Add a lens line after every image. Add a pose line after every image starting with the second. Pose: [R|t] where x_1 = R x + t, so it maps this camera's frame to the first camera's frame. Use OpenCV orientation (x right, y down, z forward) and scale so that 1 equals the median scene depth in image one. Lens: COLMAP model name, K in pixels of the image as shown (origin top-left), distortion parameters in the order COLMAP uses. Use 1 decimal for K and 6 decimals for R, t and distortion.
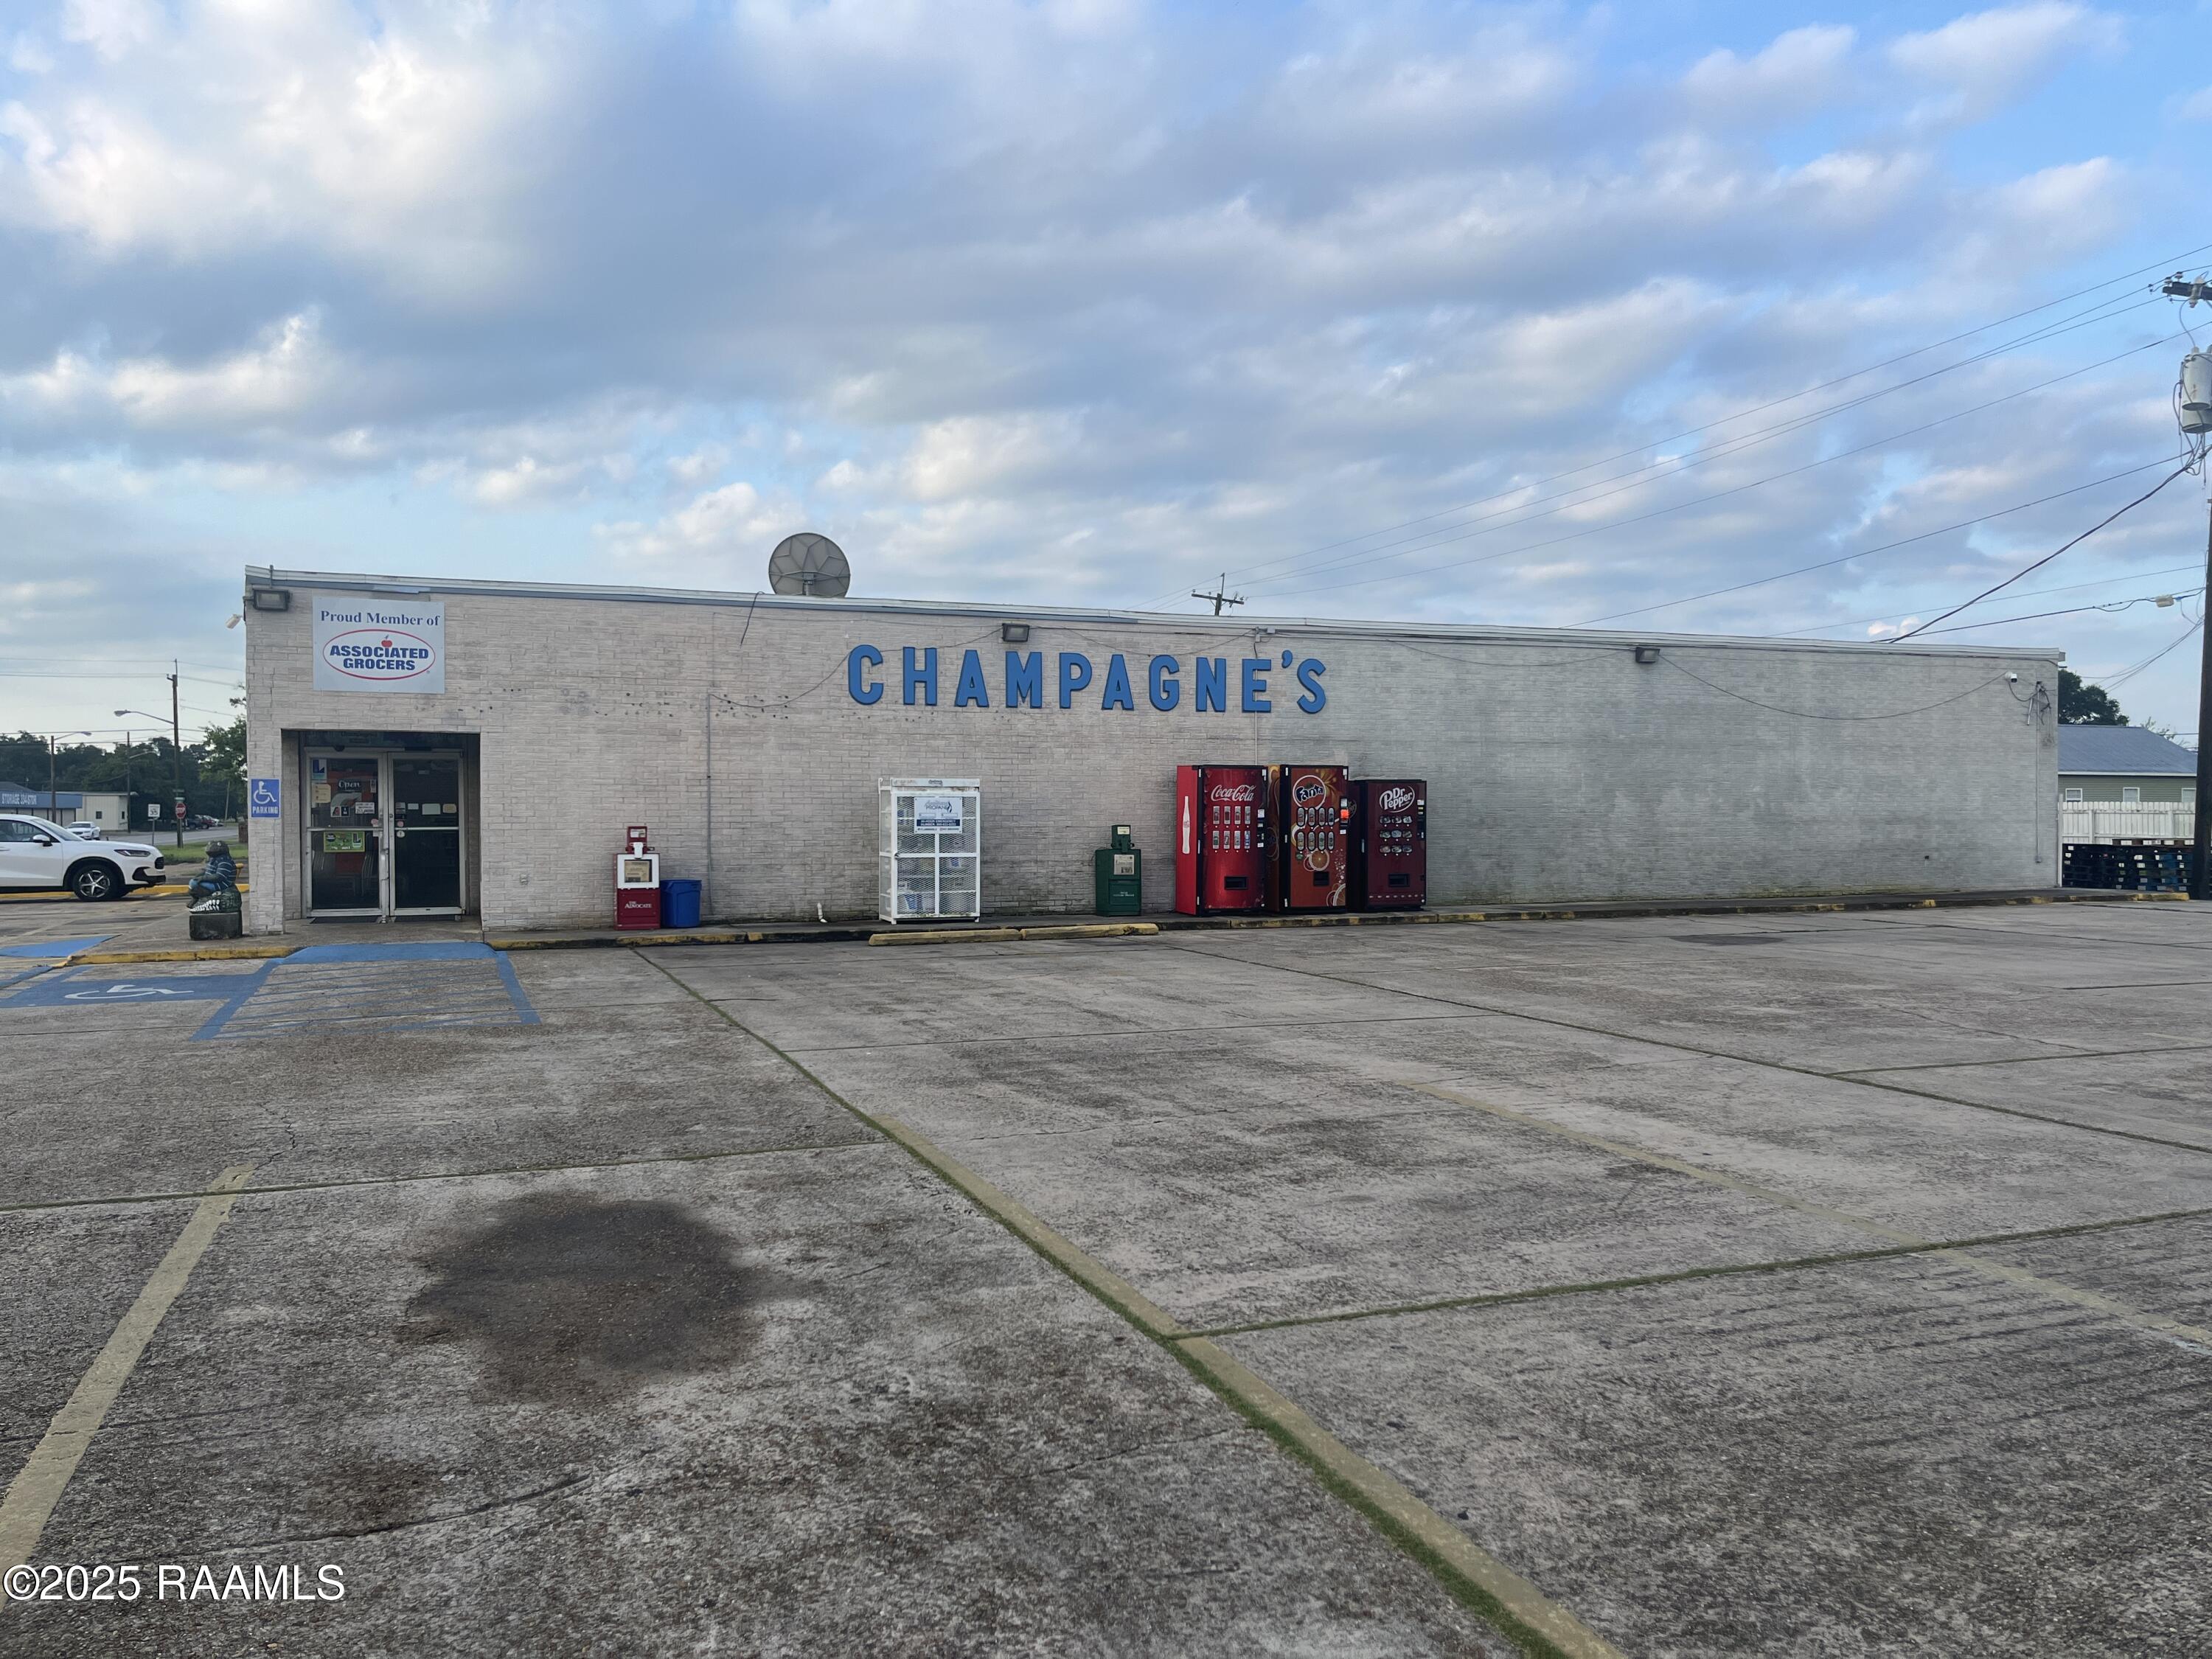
lens RADIAL K [[1676.5, 0, 1145.3], [0, 1676.5, 793.7], [0, 0, 1]] dist [0.060377, -0.088449]
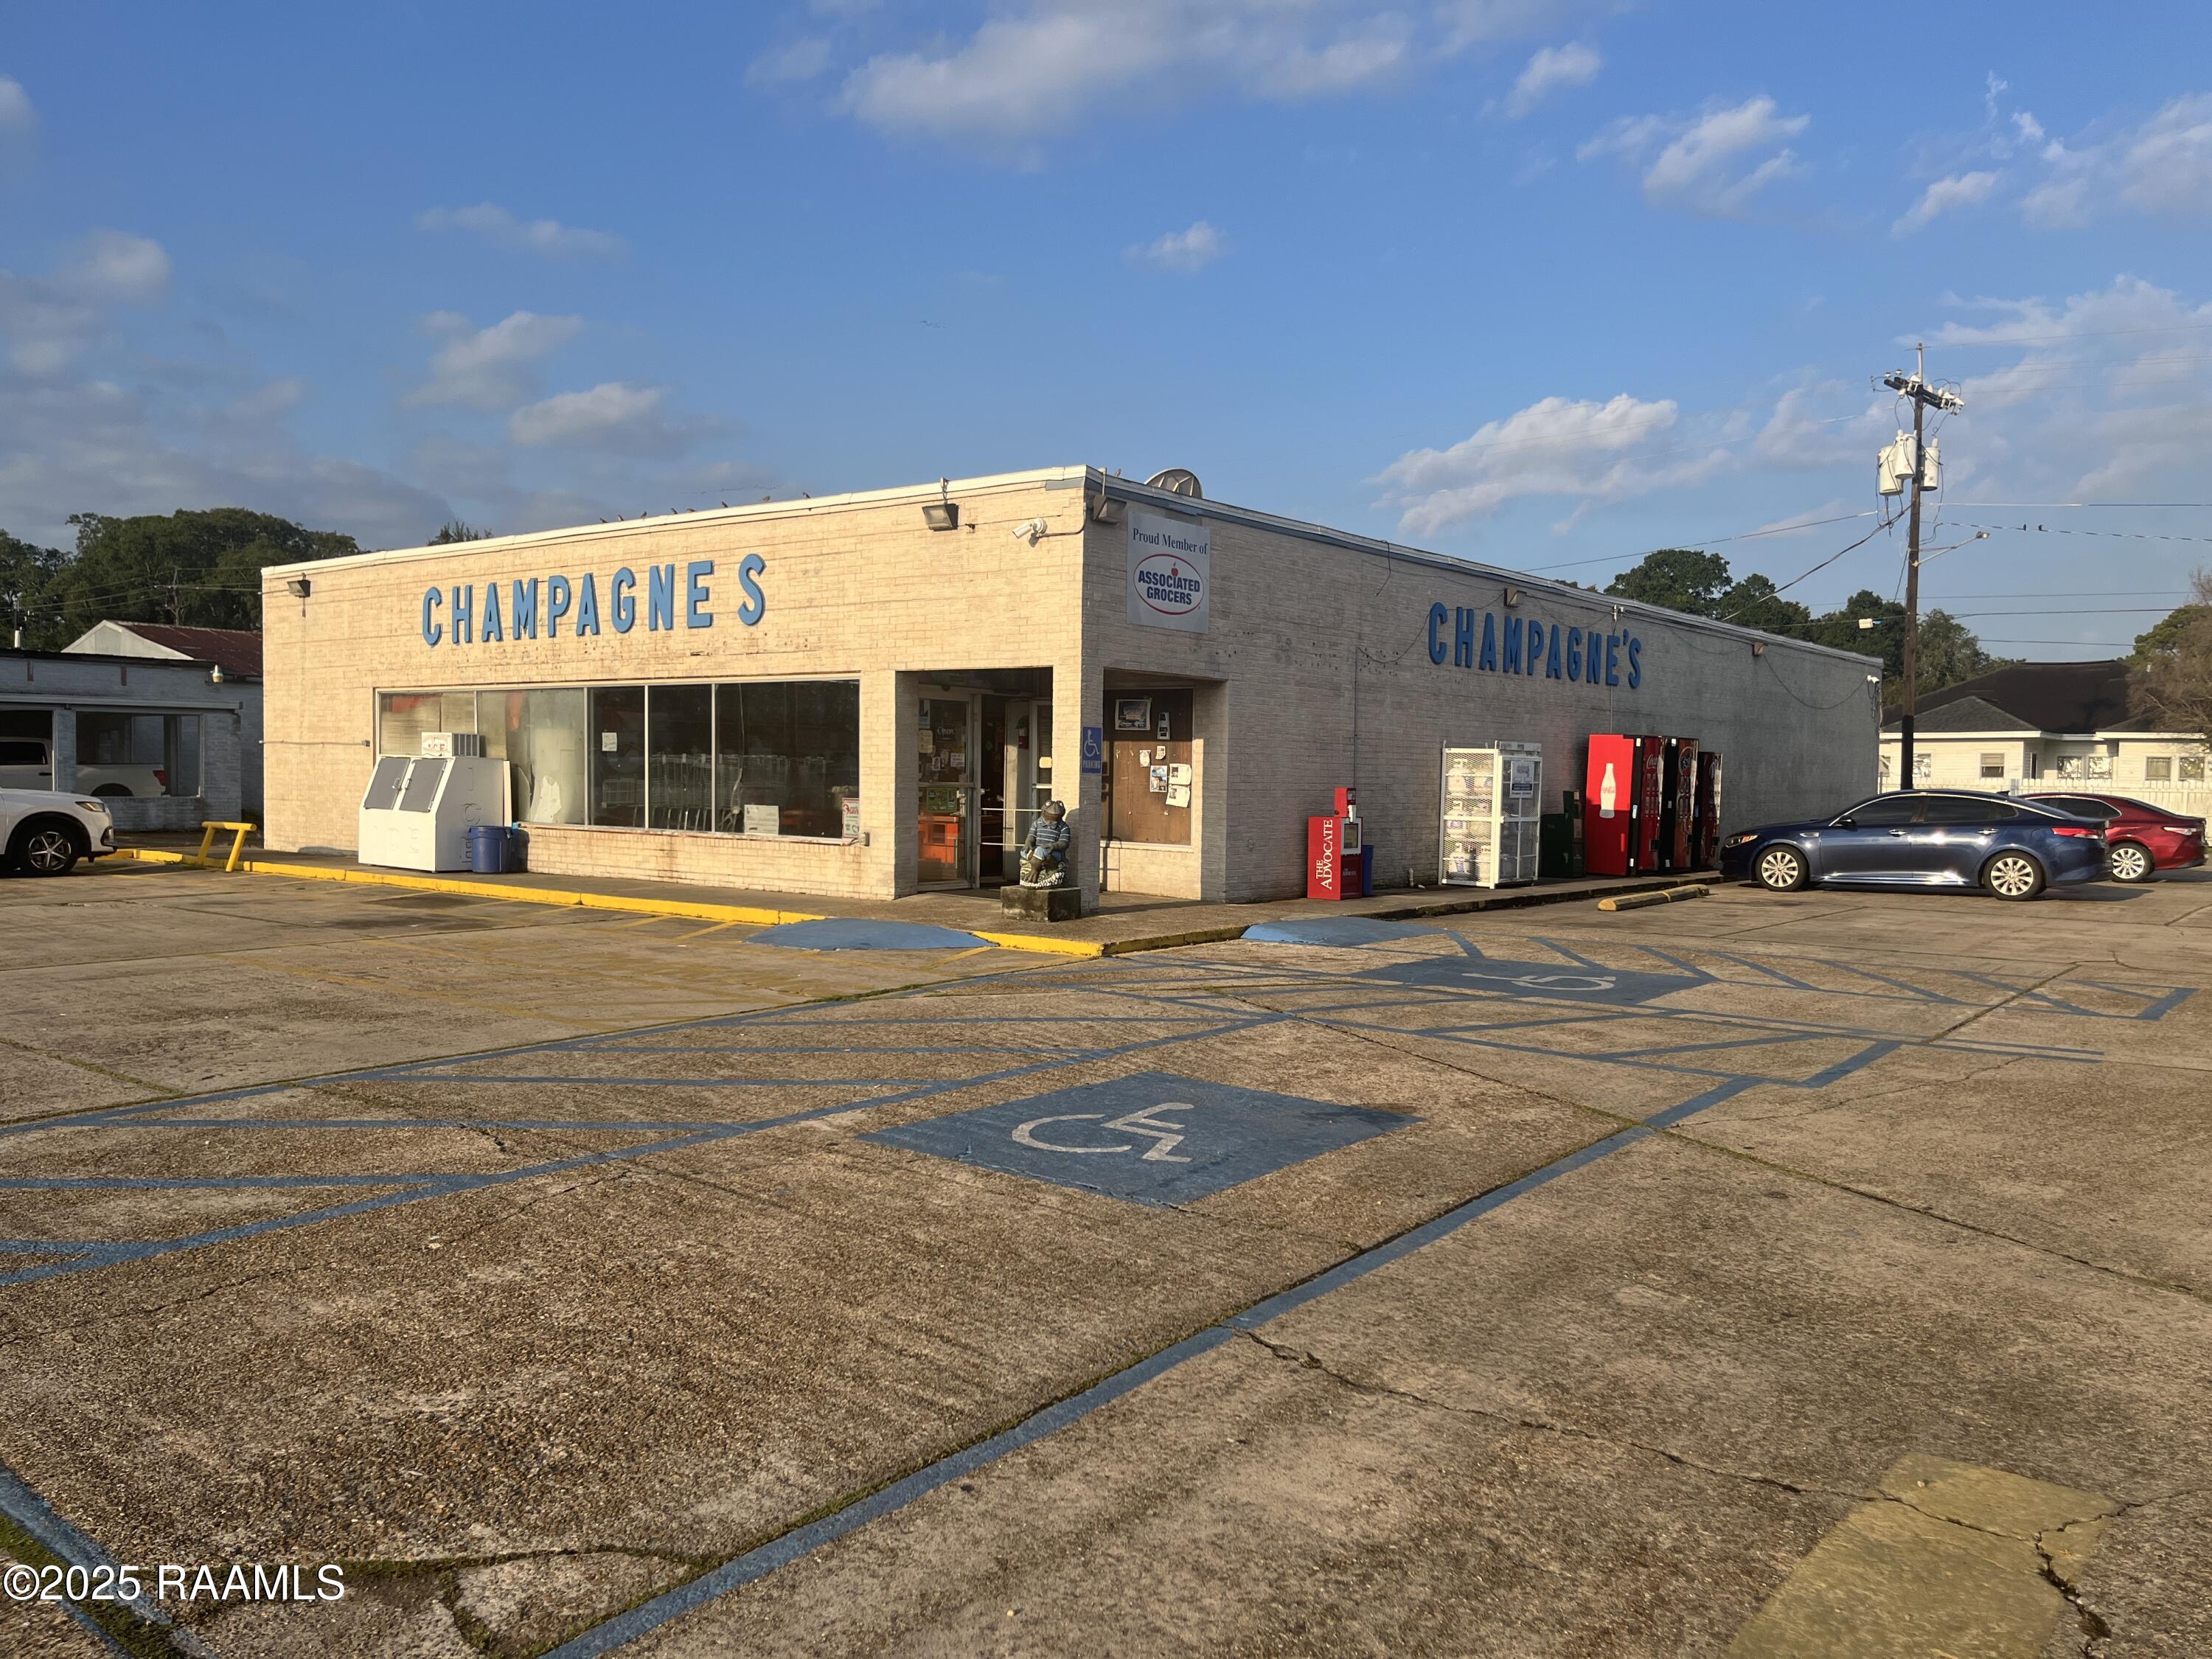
lens RADIAL K [[1676.5, 0, 1111.0], [0, 1676.5, 847.1], [0, 0, 1]] dist [0.060377, -0.088449]
pose [[0.863432, -0.005294, 0.504438, -0.773056], [-0.024685, 0.998304, 0.052729, 0.005488], [-0.503861, -0.057980, 0.861837, 0.234012]]
